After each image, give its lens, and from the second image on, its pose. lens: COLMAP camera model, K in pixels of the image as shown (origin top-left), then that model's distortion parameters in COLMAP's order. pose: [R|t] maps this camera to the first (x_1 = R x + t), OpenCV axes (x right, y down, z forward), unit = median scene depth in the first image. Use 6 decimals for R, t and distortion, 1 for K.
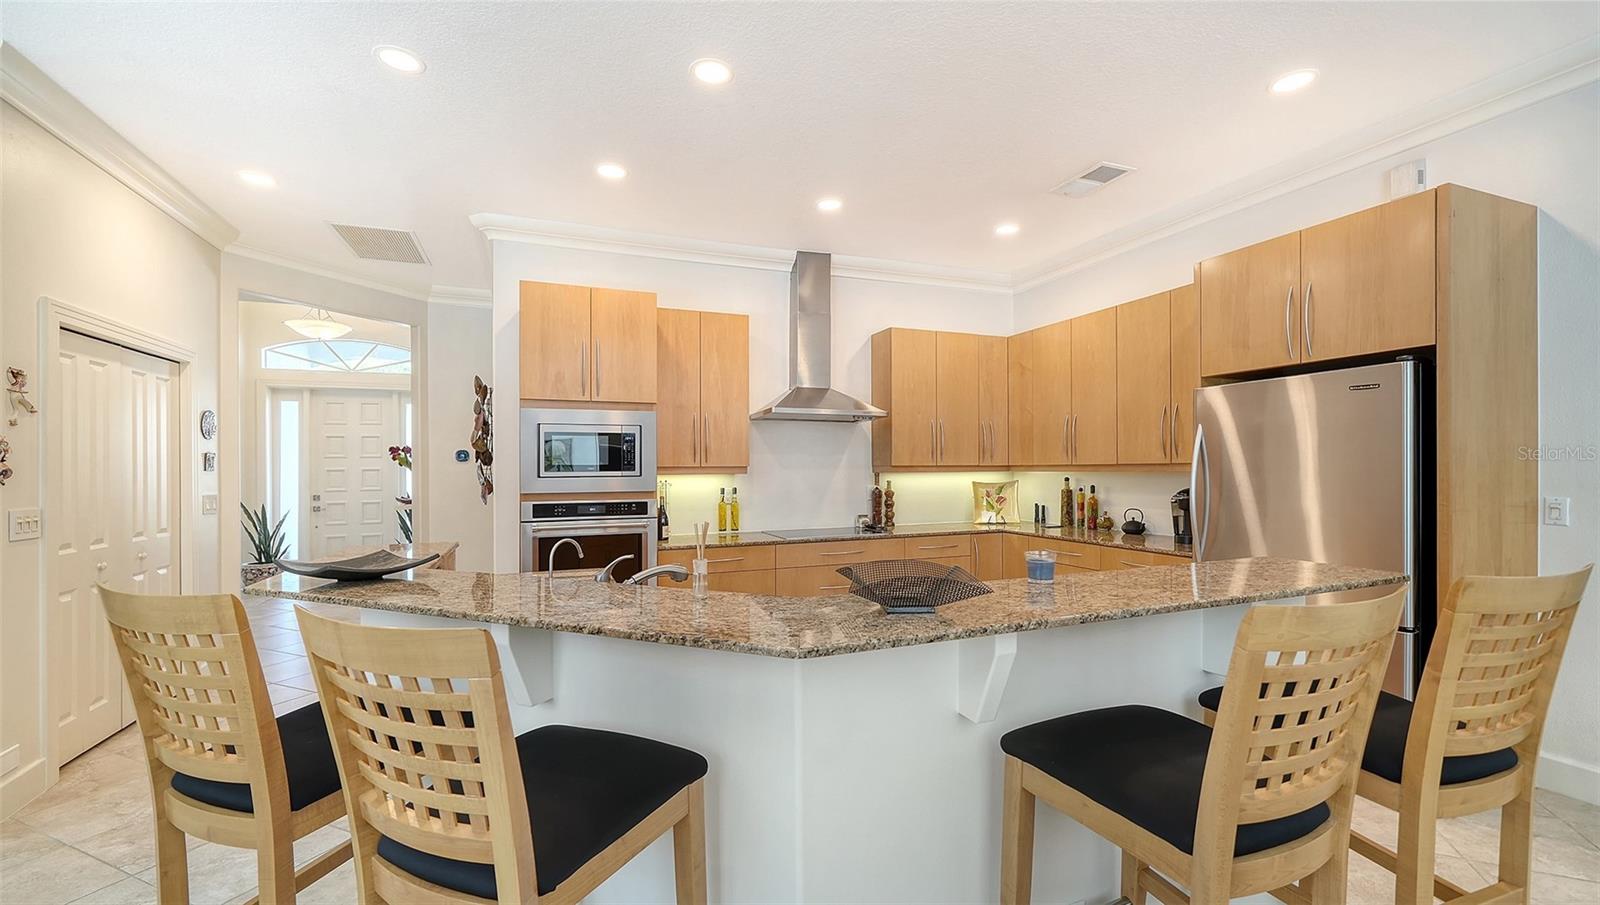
lens RADIAL K [[637.6, 0, 766.6], [0, 637.6, 499.5], [0, 0, 1]] dist [0.012105, -0.000011]
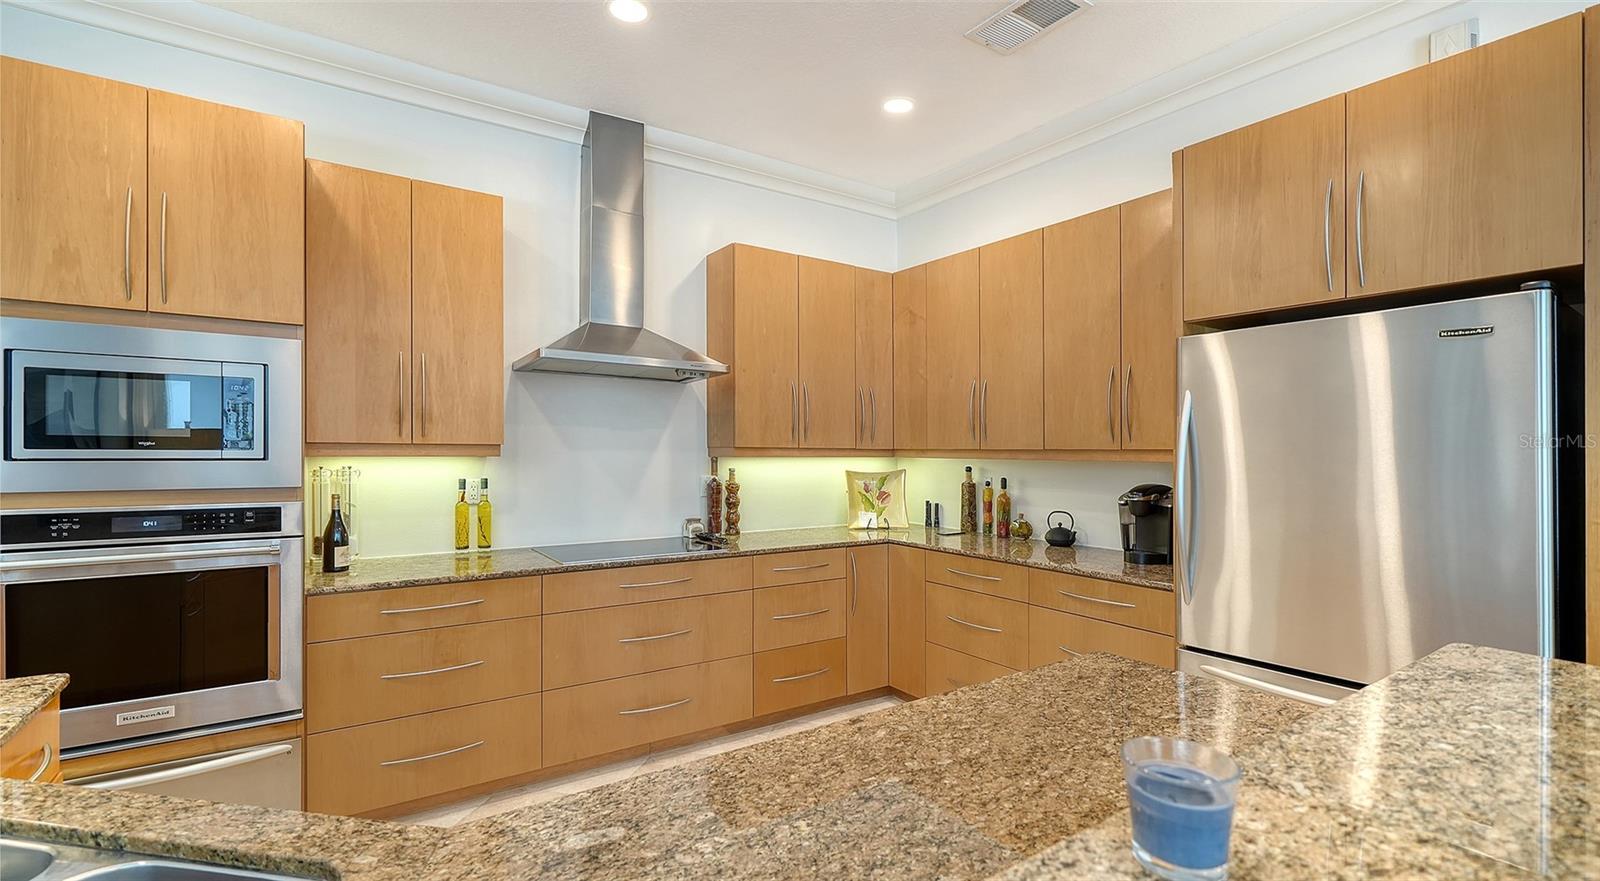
lens RADIAL K [[714.7, 0, 781.5], [0, 714.7, 459.8], [0, 0, 1]] dist [0.008994, 0.000290]
pose [[0.970116, 0.010697, 0.242405, 0.063764], [-0.002271, 0.999384, -0.035013, -0.013761], [-0.242630, 0.033416, 0.969543, 0.268487]]
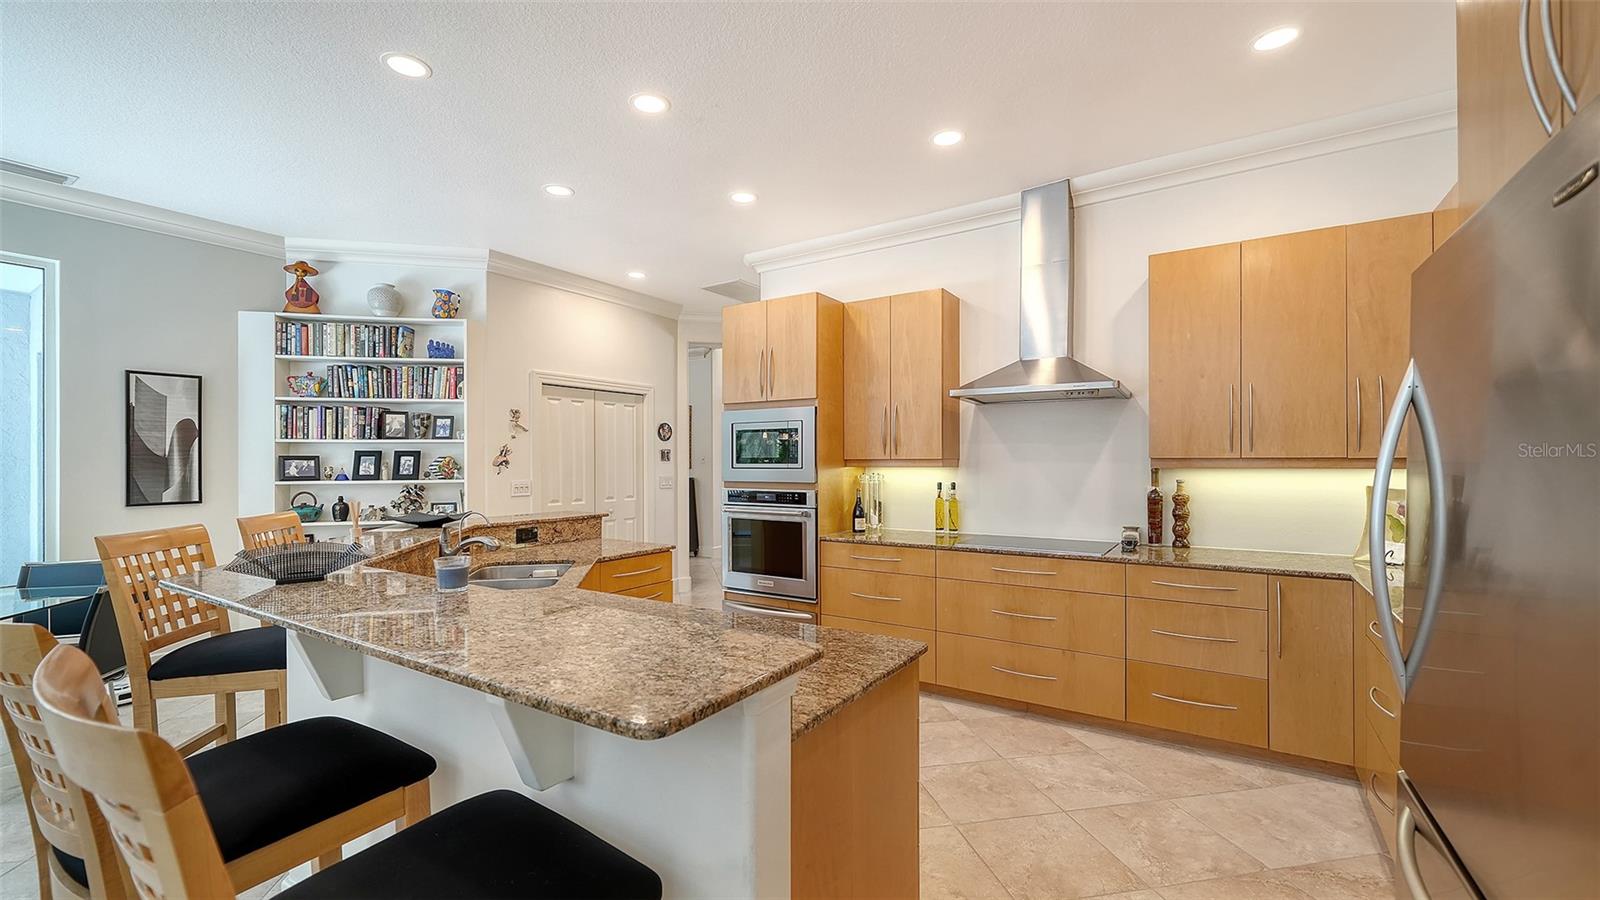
lens RADIAL K [[627.5, 0, 800.7], [0, 627.5, 480.8], [0, 0, 1]] dist [0.006852, -0.000128]
pose [[0.611144, 0.030079, -0.790947, 0.533337], [-0.039897, 0.999178, 0.007170, -0.019857], [0.790513, 0.027175, 0.611842, 0.311404]]
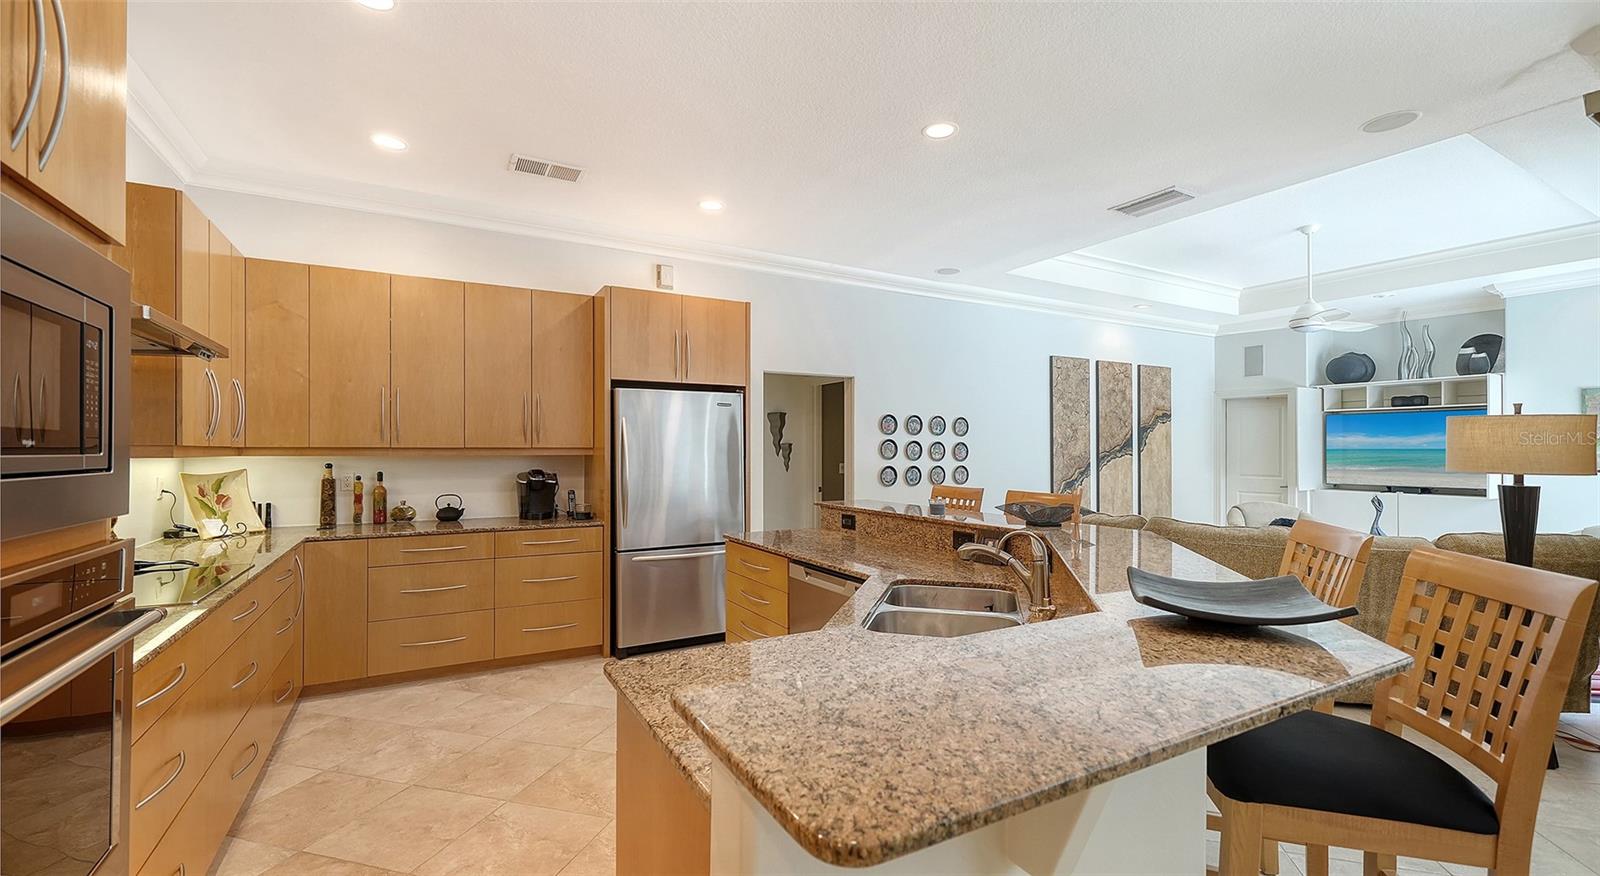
lens RADIAL K [[667.9, 0, 798.1], [0, 667.9, 439.3], [0, 0, 1]] dist [0.002786, -0.000559]
pose [[-0.166859, 0.024492, 0.985676, -0.461793], [0.047927, 0.998711, -0.016703, -0.024224], [-0.984815, 0.044453, -0.167818, 0.609890]]
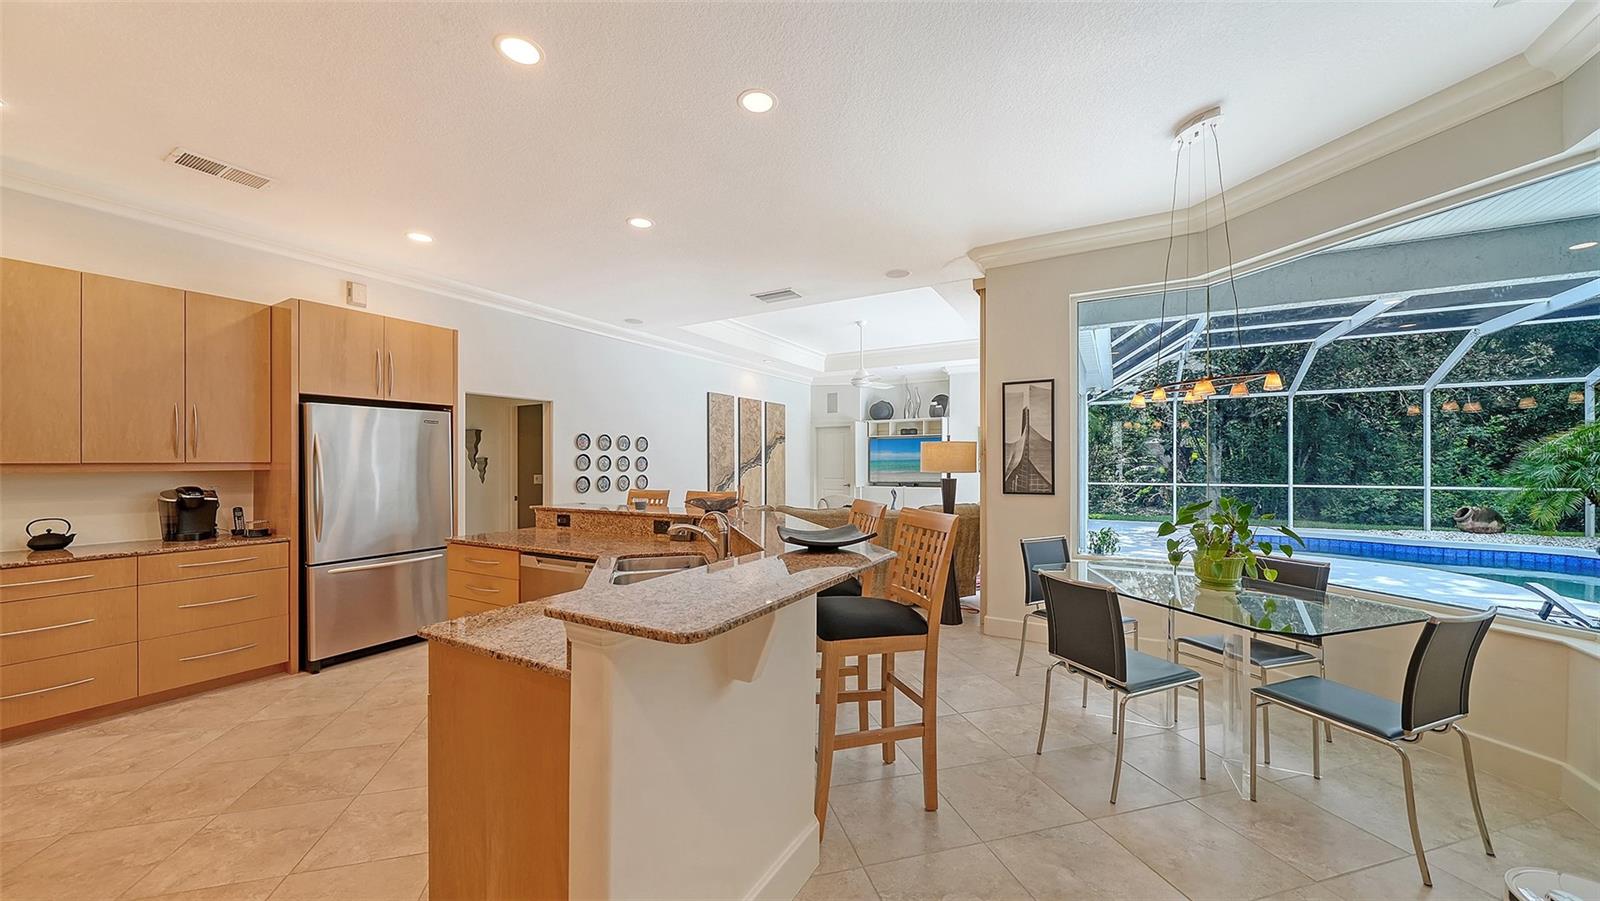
lens RADIAL K [[564.5, 0, 801.5], [0, 564.5, 457.5], [0, 0, 1]] dist [-0.007512, -0.000362]
pose [[-0.654386, 0.020043, 0.755895, -0.540243], [0.048911, 0.998677, 0.015862, -0.025201], [-0.754577, 0.047351, -0.654501, 0.691510]]
